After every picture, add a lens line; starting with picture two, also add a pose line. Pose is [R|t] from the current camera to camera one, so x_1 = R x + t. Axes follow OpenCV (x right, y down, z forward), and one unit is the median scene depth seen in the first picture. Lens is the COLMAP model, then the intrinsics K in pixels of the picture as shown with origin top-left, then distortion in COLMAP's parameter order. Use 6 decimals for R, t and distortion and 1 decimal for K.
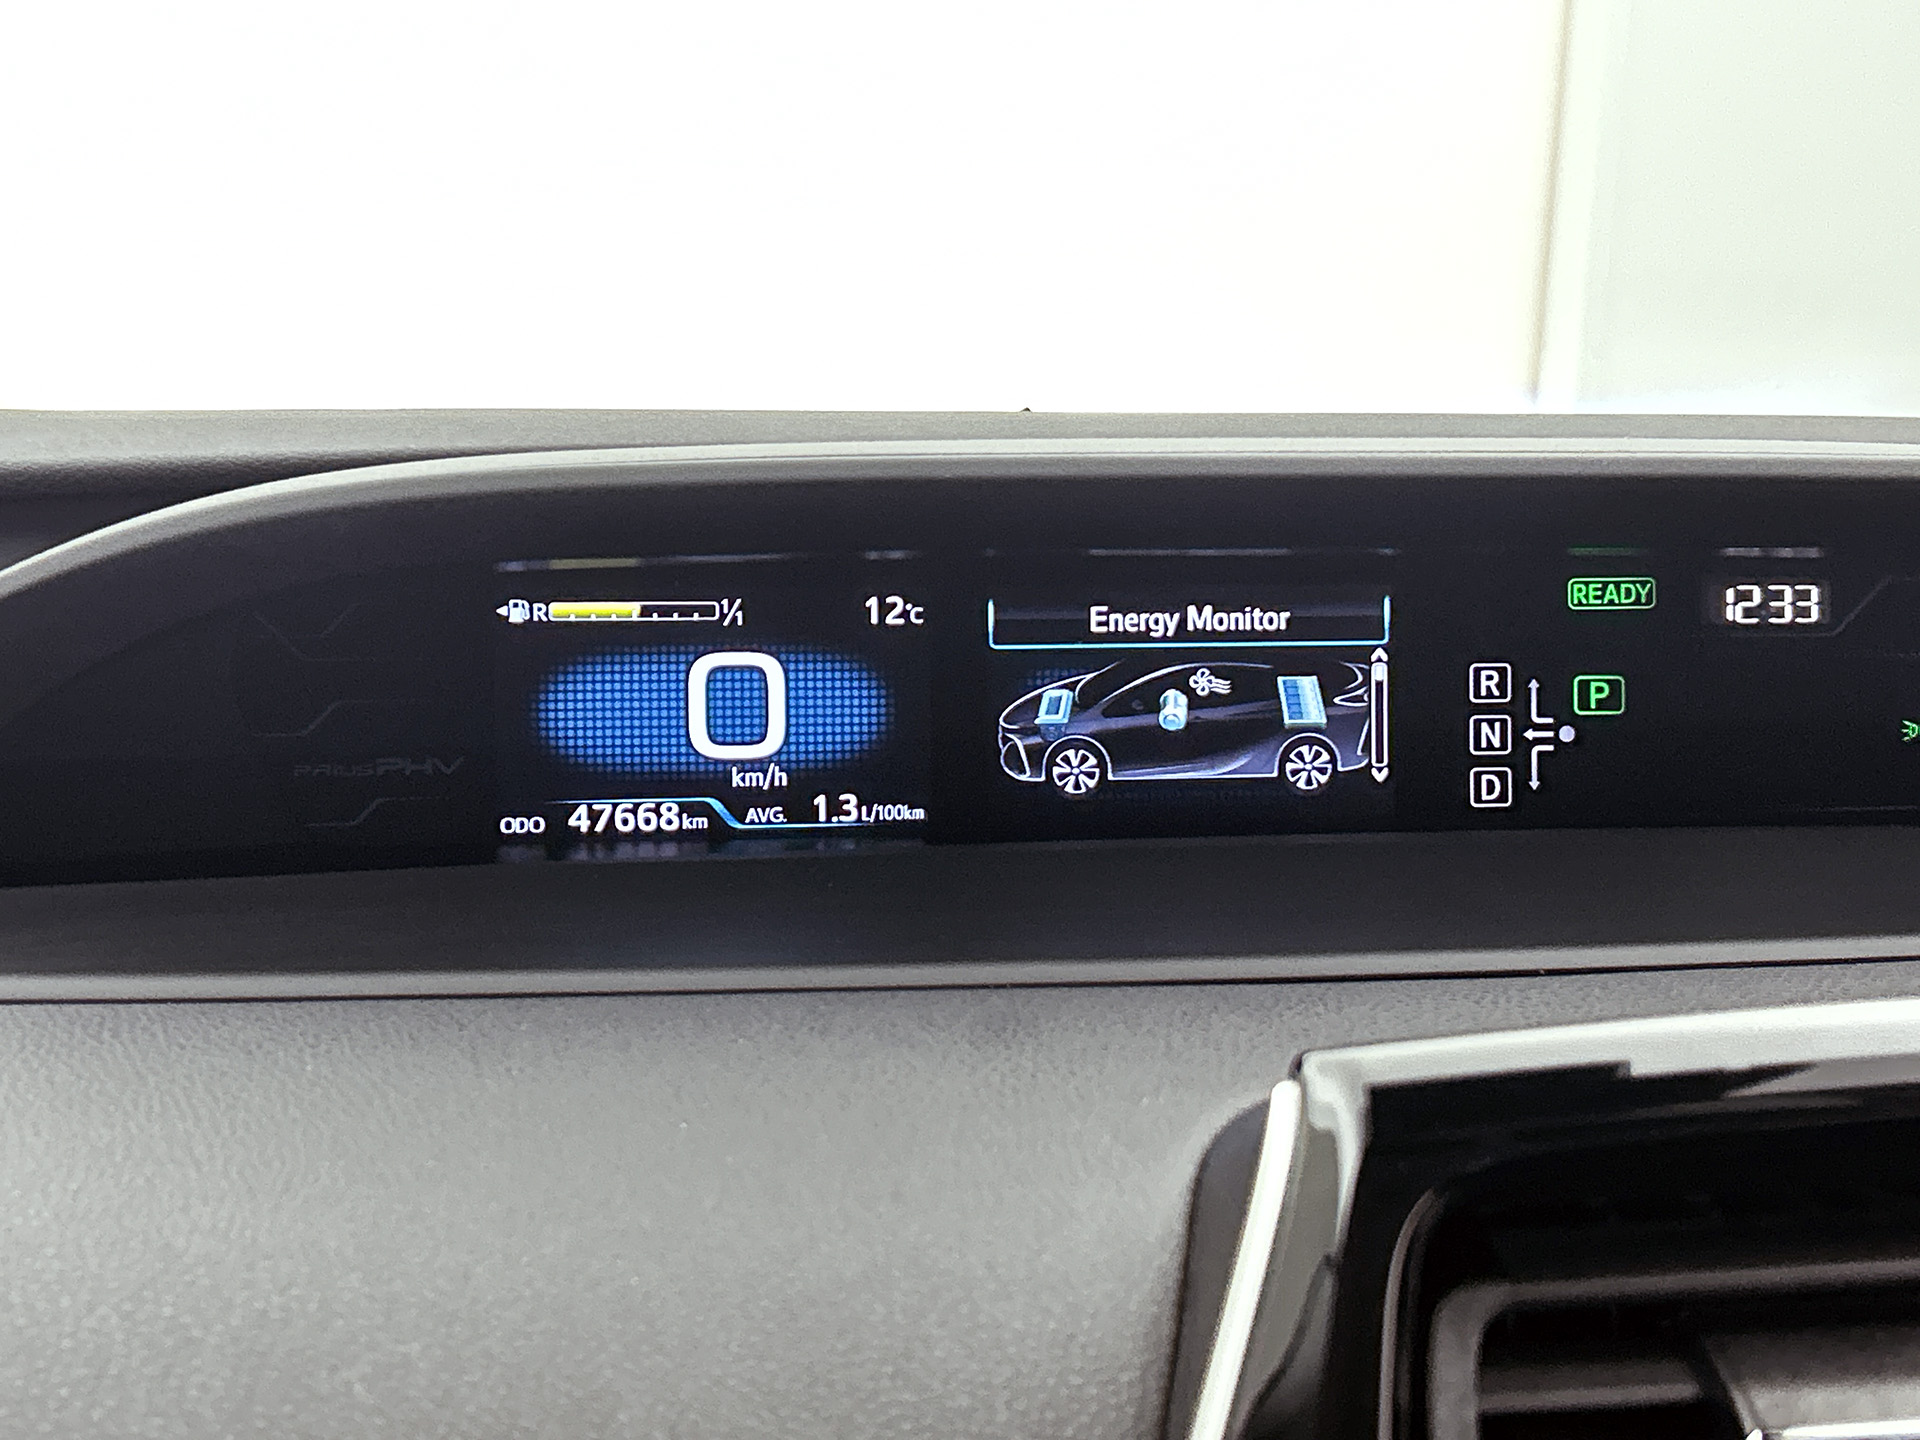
lens RADIAL K [[2903.9, 0, 944.4], [0, 2903.9, 721.7], [0, 0, 1]] dist [0.200962, 0.000000]
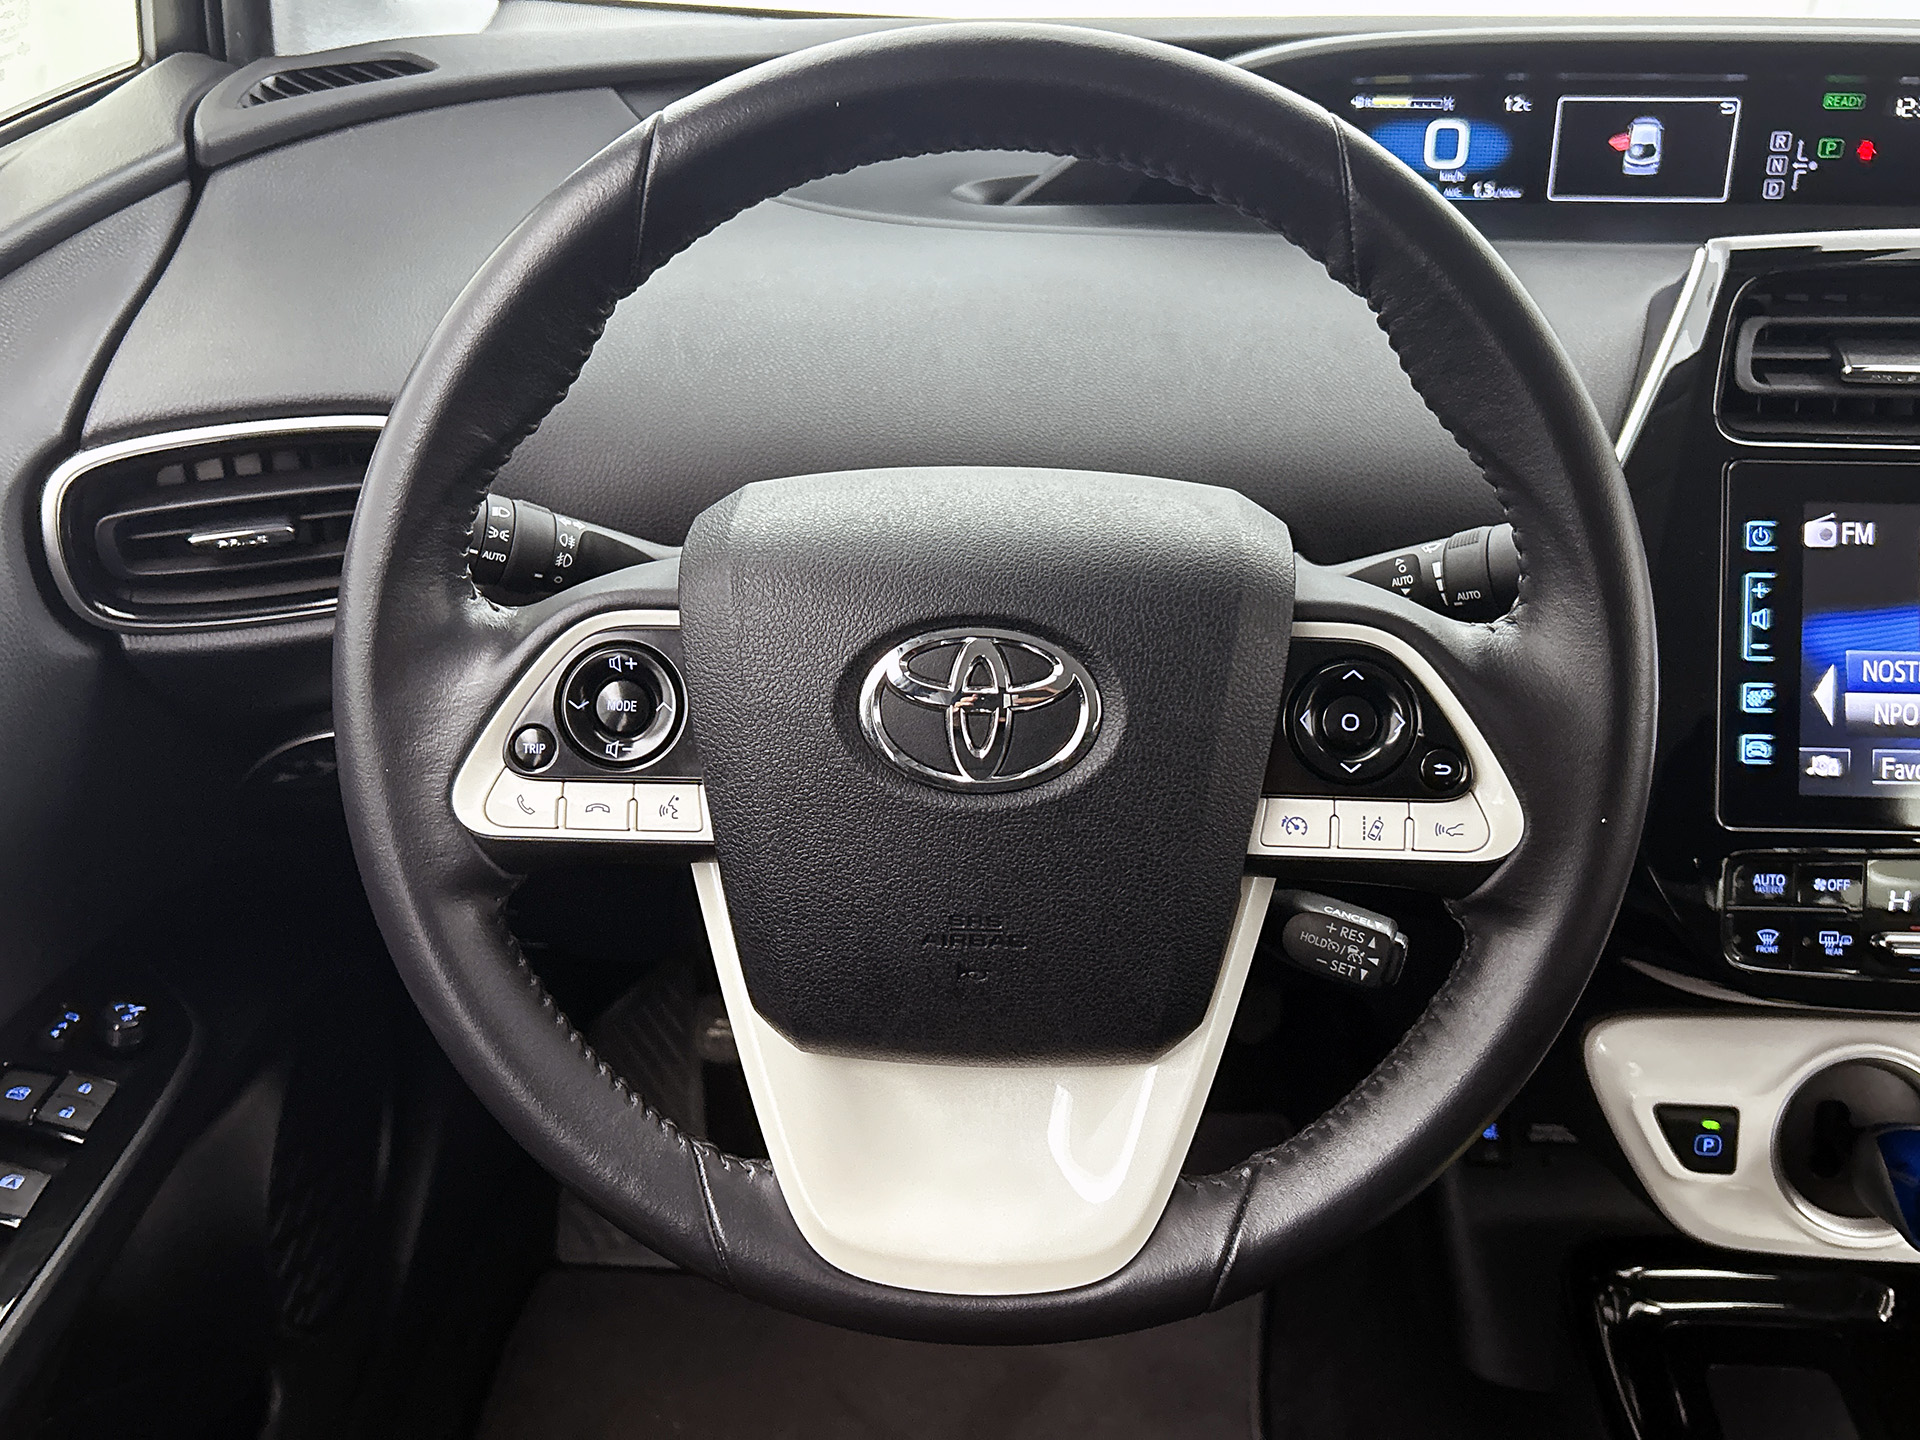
lens RADIAL K [[1738.4, 0, 919.4], [0, 1738.4, 729.3], [0, 0, 1]] dist [0.011230, -0.010158]
pose [[0.970752, 0.089187, -0.222902, -0.130133], [-0.024637, 0.960544, 0.277035, 0.070833], [0.238815, -0.263440, 0.934648, -0.590710]]
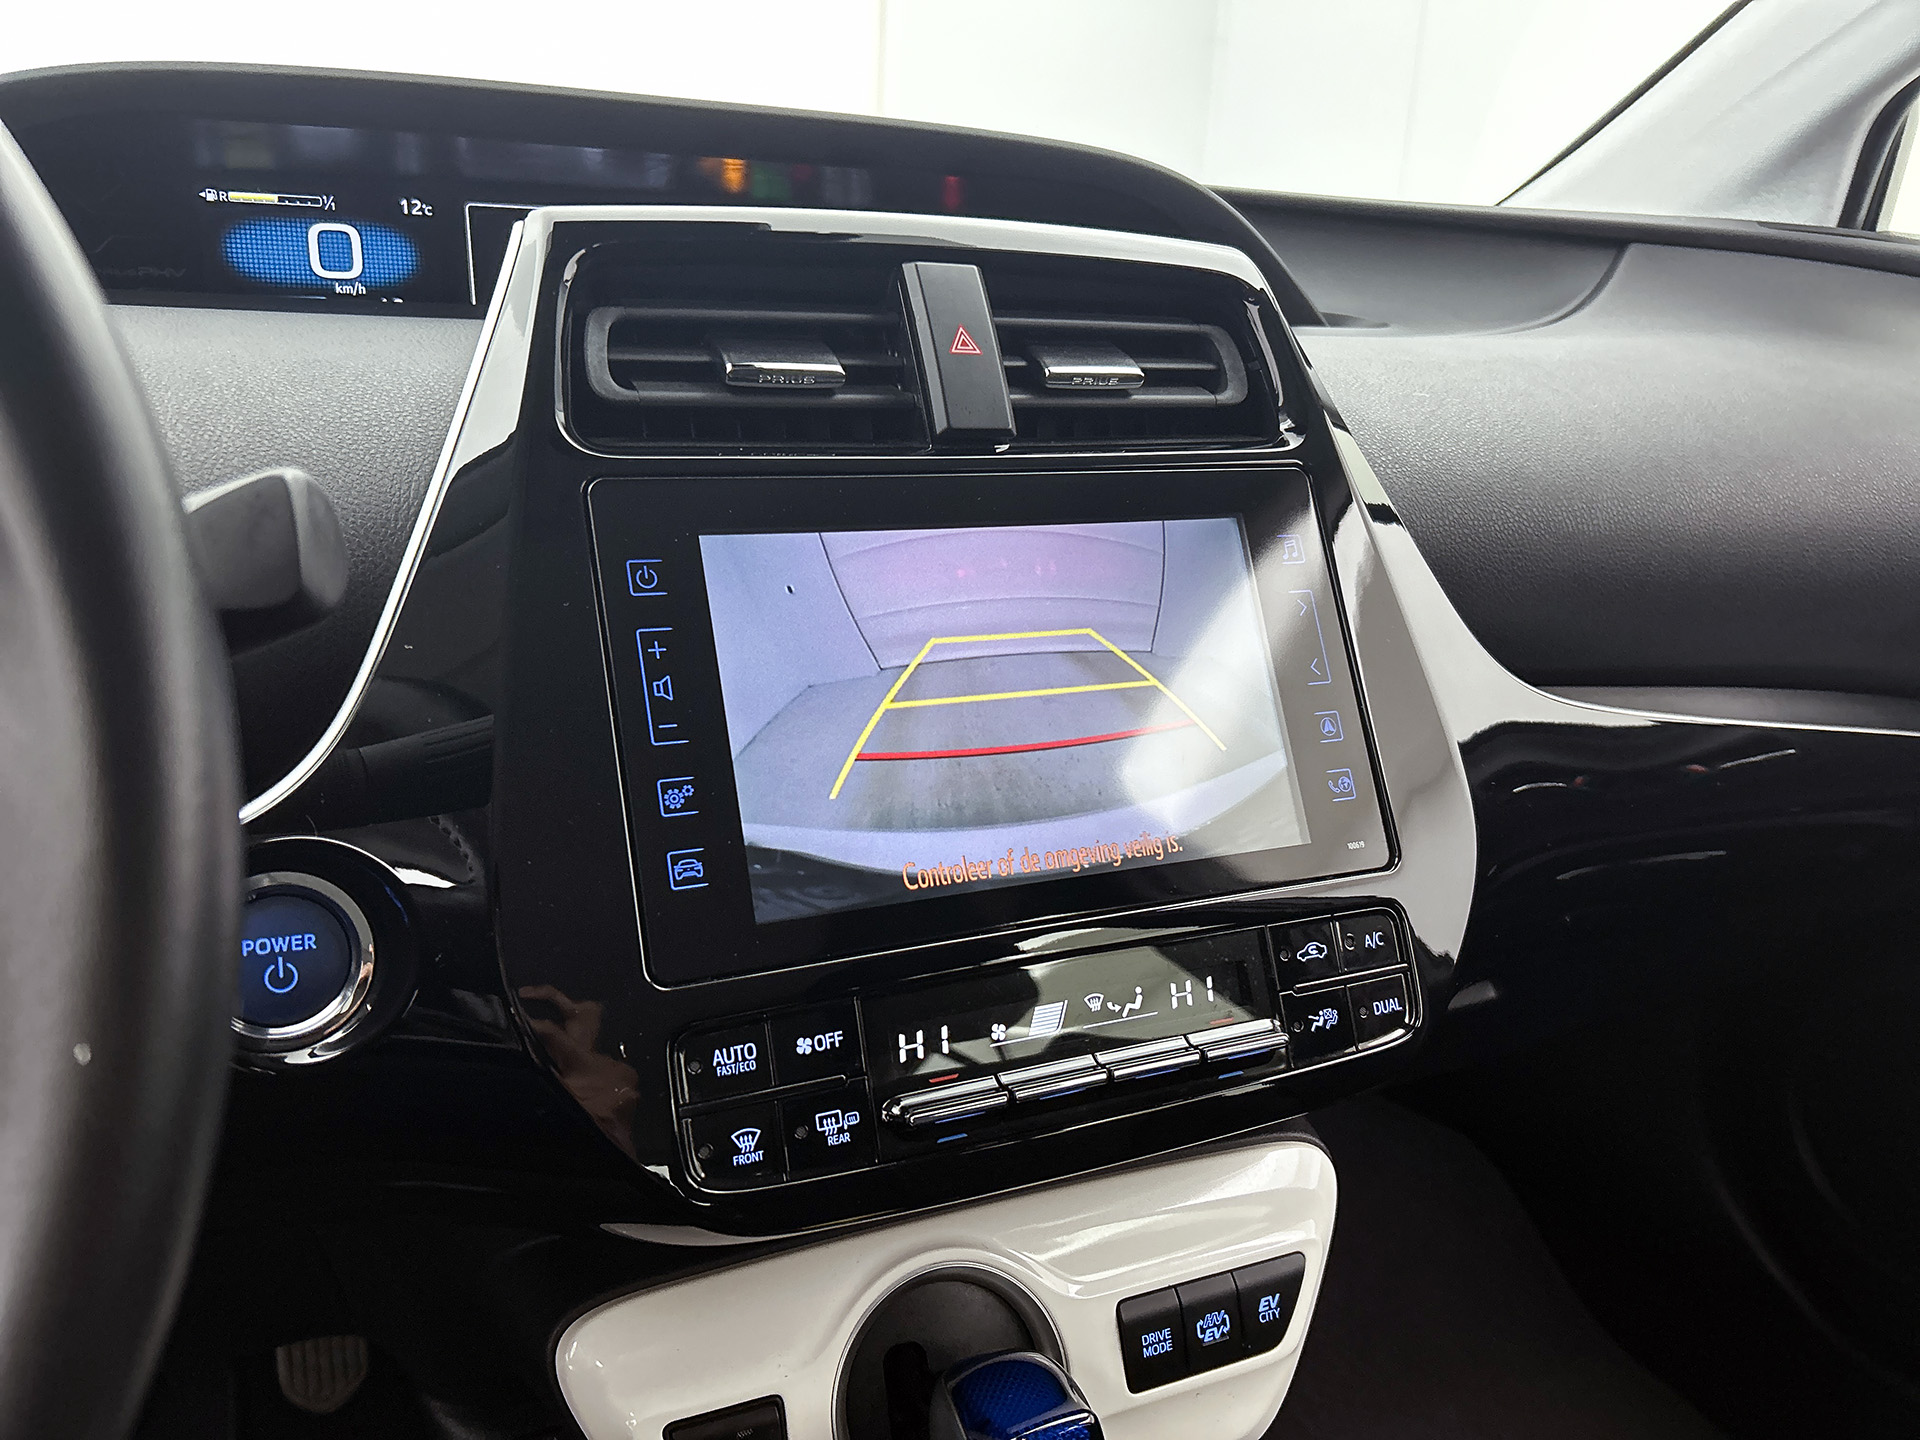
lens RADIAL K [[1476.1, 0, 967.9], [0, 1476.1, 732.7], [0, 0, 1]] dist [0.036663, -0.044564]
pose [[0.970685, -0.060184, 0.232701, 0.094208], [0.038590, 0.994608, 0.096261, 0.243730], [-0.237239, -0.084459, 0.967773, -0.128392]]
